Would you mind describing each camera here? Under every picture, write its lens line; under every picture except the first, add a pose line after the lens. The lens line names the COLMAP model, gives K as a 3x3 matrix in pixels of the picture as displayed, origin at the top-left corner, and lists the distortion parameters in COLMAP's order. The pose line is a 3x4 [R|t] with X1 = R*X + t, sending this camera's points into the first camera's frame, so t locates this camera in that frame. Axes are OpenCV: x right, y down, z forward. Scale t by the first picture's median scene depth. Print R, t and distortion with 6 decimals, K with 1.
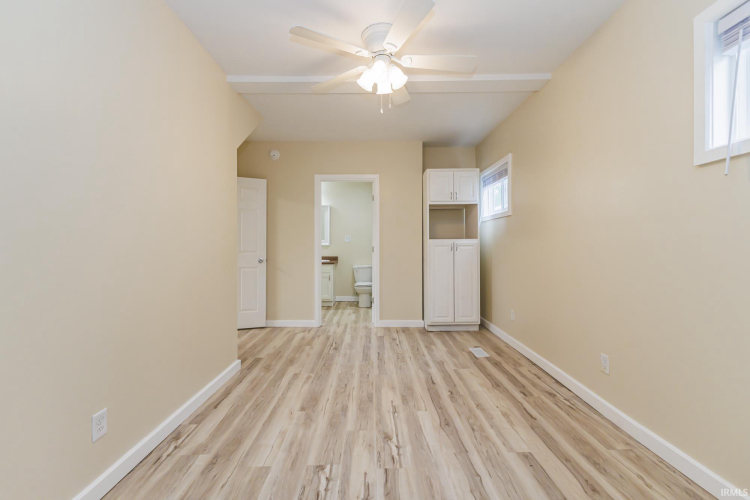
lens RADIAL K [[327.8, 0, 375.8], [0, 327.8, 248.4], [0, 0, 1]] dist [0.020941, -0.002878]
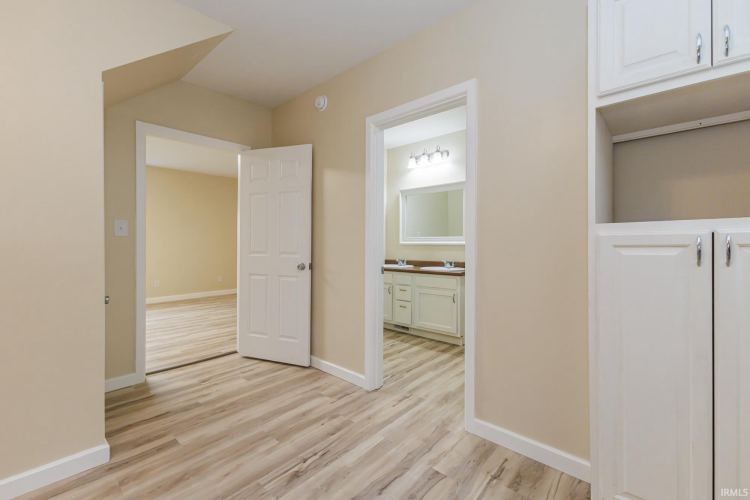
lens RADIAL K [[327.8, 0, 373.3], [0, 327.8, 243.8], [0, 0, 1]] dist [0.020941, -0.002878]
pose [[0.732739, 0.002161, -0.680507, 0.220843], [-0.011408, 0.999893, -0.009109, -0.003892], [0.680415, 0.014438, 0.732685, 0.636919]]
